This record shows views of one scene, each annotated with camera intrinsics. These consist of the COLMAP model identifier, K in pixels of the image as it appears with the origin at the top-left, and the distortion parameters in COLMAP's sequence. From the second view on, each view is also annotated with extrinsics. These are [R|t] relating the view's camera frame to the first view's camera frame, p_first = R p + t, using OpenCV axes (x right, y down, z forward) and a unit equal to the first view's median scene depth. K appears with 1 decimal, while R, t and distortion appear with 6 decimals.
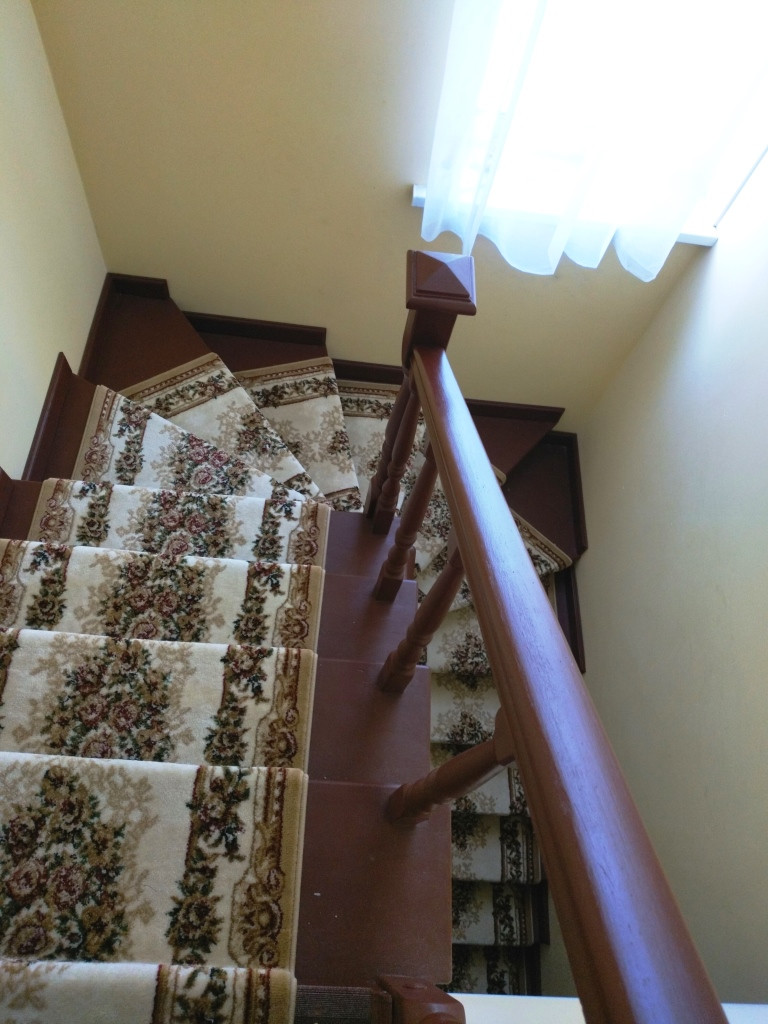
lens RADIAL K [[731.9, 0, 388.7], [0, 731.9, 515.7], [0, 0, 1]] dist [0.029685, -0.031219]
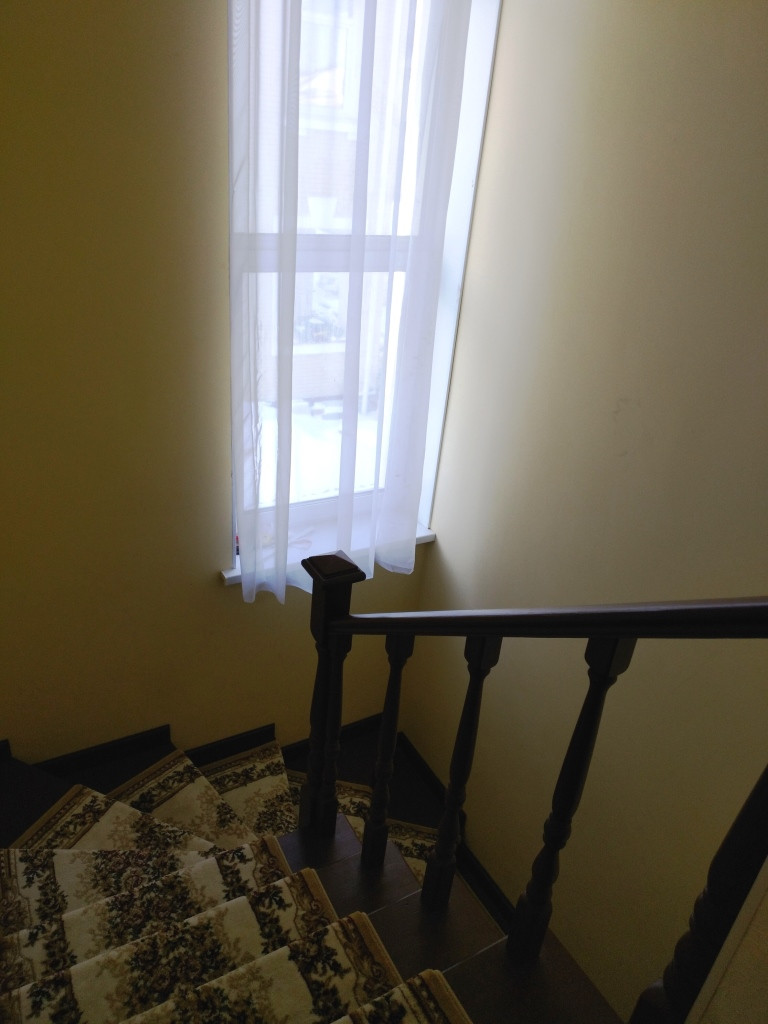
lens RADIAL K [[731.9, 0, 378.4], [0, 731.9, 509.6], [0, 0, 1]] dist [0.029685, -0.031219]
pose [[0.856845, -0.288818, 0.427084, -0.282348], [0.472386, 0.771666, -0.425890, 0.155820], [-0.206562, 0.566671, 0.797632, -0.150217]]
